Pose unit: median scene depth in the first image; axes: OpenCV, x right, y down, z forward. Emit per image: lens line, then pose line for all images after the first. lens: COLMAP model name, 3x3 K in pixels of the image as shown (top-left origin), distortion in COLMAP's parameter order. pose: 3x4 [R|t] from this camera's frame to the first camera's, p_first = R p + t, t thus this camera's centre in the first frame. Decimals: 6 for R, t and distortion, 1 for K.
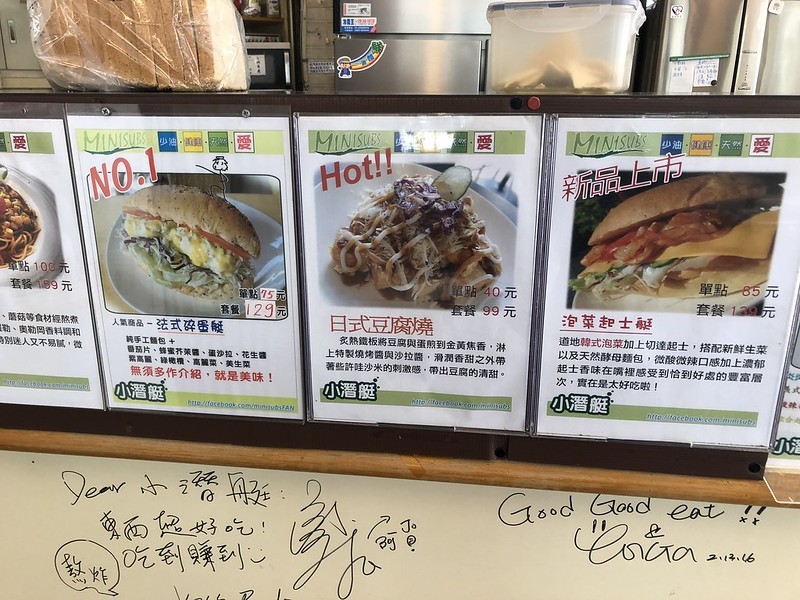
lens RADIAL K [[680.5, 0, 400.0], [0, 680.5, 300.0], [0, 0, 1]] dist [0.010111, 0.003184]
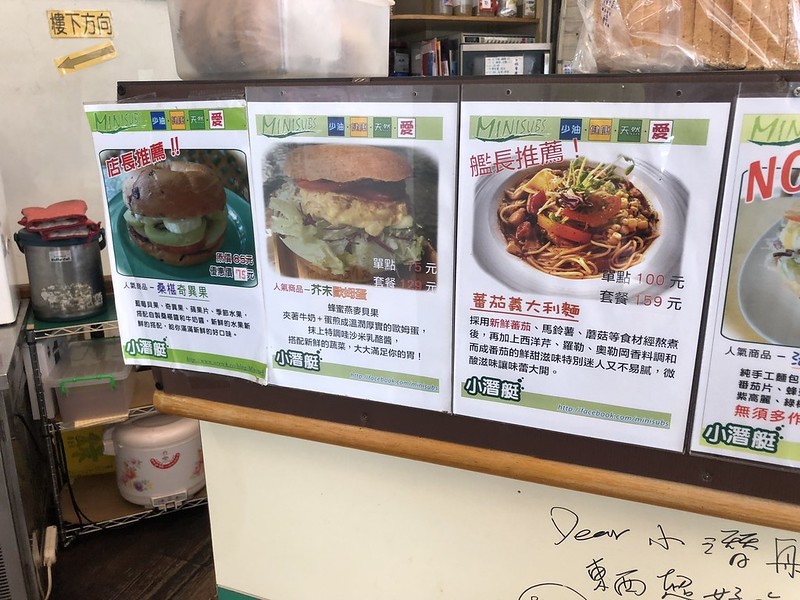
lens RADIAL K [[680.5, 0, 400.0], [0, 680.5, 300.0], [0, 0, 1]] dist [0.010111, 0.003184]
pose [[0.973772, 0.060151, -0.219432, -0.623646], [-0.062429, 0.998043, -0.003454, -0.001199], [0.218795, 0.017062, 0.975622, 0.109998]]
